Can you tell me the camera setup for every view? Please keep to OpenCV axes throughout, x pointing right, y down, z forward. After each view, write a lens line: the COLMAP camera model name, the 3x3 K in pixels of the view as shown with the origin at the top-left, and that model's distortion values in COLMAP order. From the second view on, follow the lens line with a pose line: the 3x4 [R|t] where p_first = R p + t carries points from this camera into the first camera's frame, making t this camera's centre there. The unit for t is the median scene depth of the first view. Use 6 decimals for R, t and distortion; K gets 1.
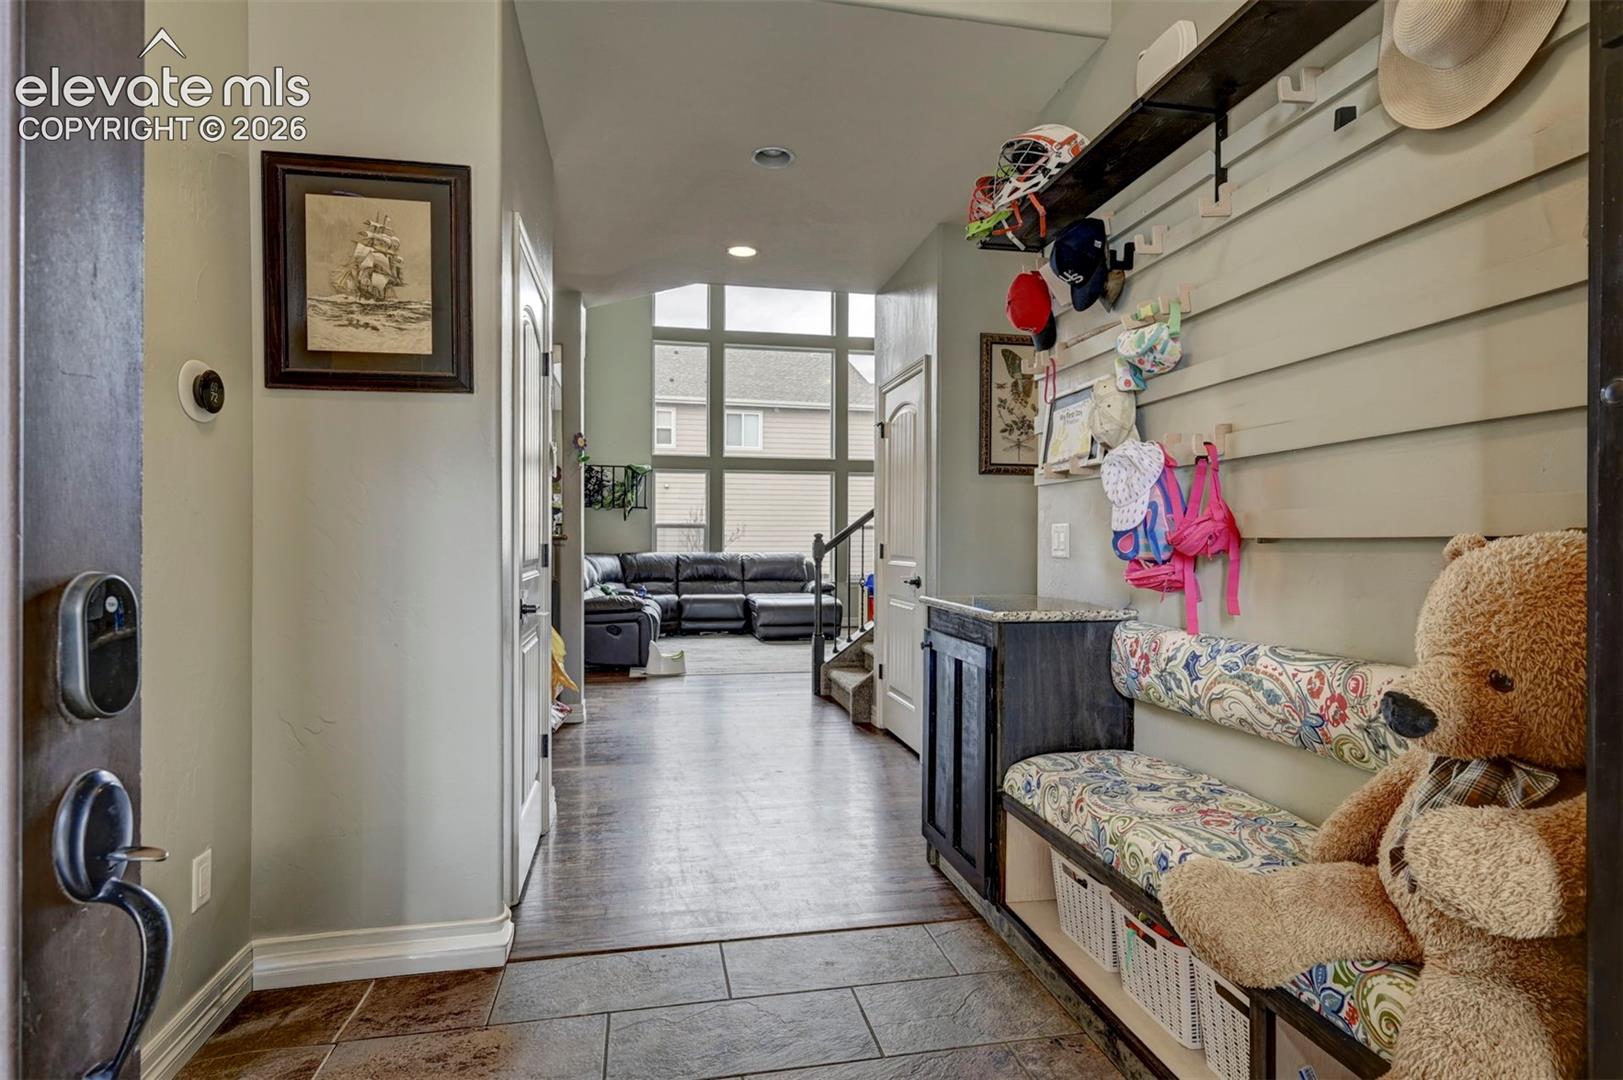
lens RADIAL K [[720.6, 0, 813.7], [0, 720.6, 544.5], [0, 0, 1]] dist [-0.000294, 0.000092]
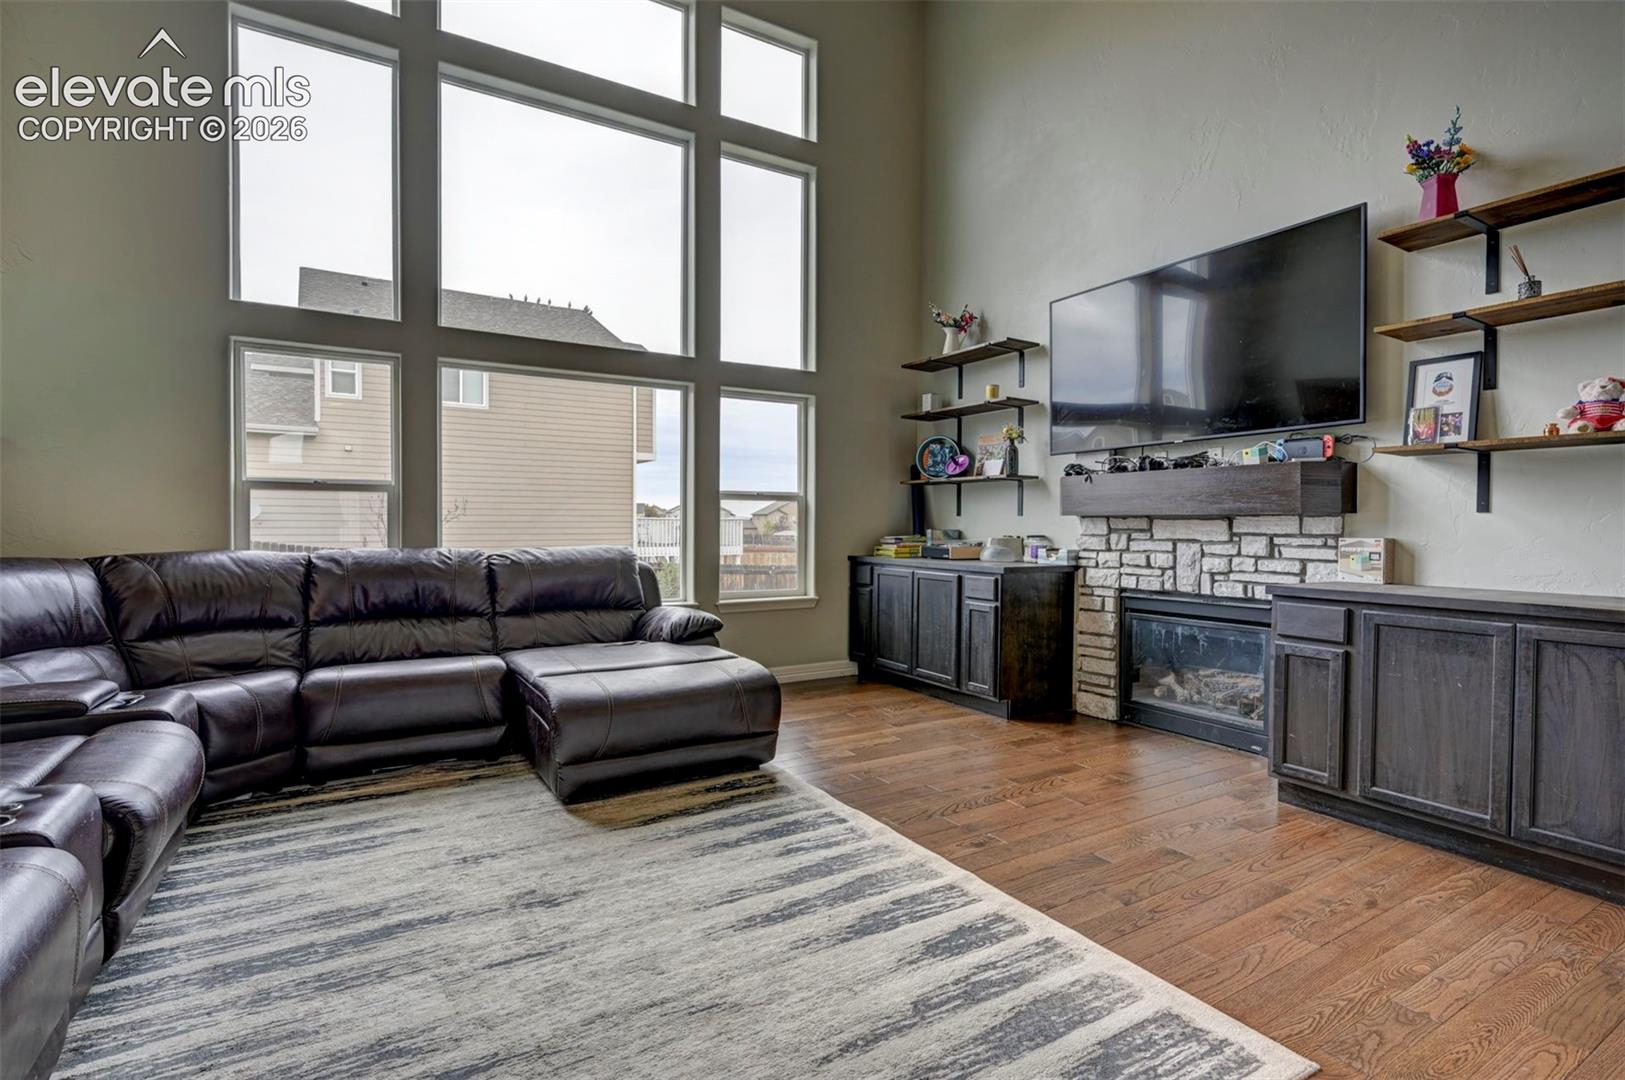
lens RADIAL K [[750.4, 0, 808.9], [0, 750.4, 544.9], [0, 0, 1]] dist [-0.000981, -0.000266]
pose [[0.936808, -0.007687, 0.349759, -0.078871], [-0.000534, 0.999726, 0.023402, -0.000034], [-0.349843, -0.022110, 0.936547, 0.533423]]
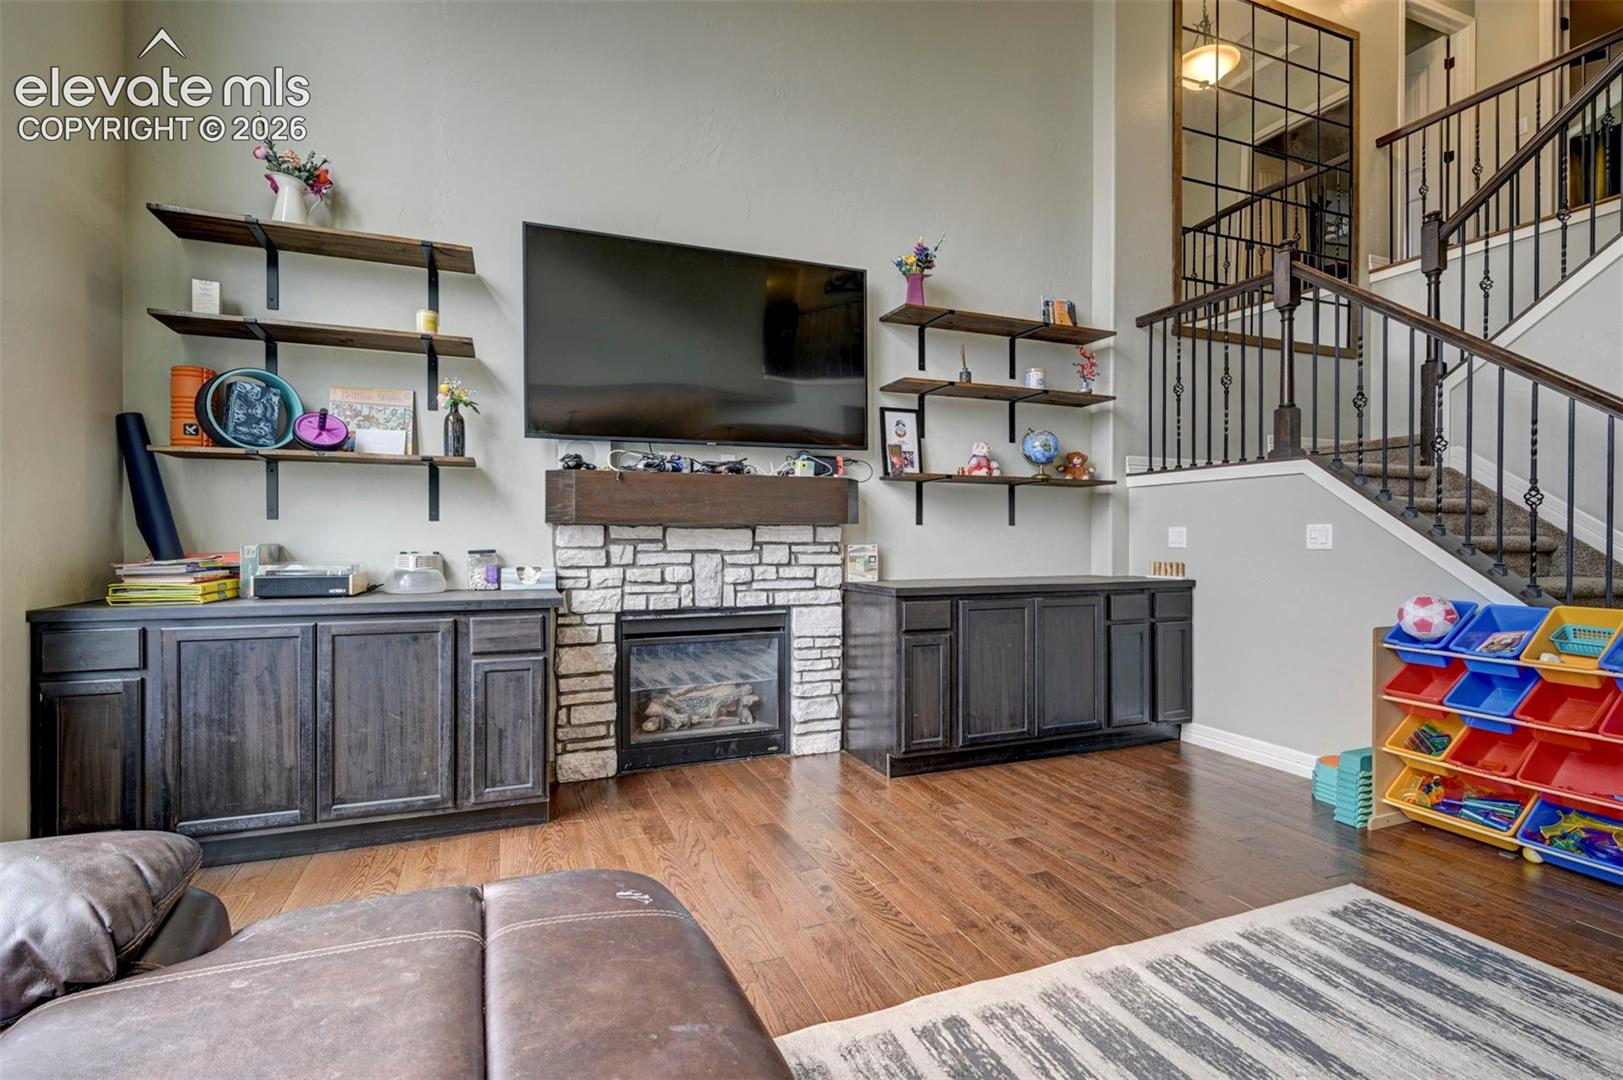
lens RADIAL K [[783.2, 0, 786.5], [0, 783.2, 545.2], [0, 0, 1]] dist [-0.001860, 0.000000]
pose [[-0.192157, -0.014784, 0.981253, -0.137525], [0.004032, 0.999866, 0.015854, -0.001937], [-0.981356, 0.007003, -0.192072, 0.871673]]
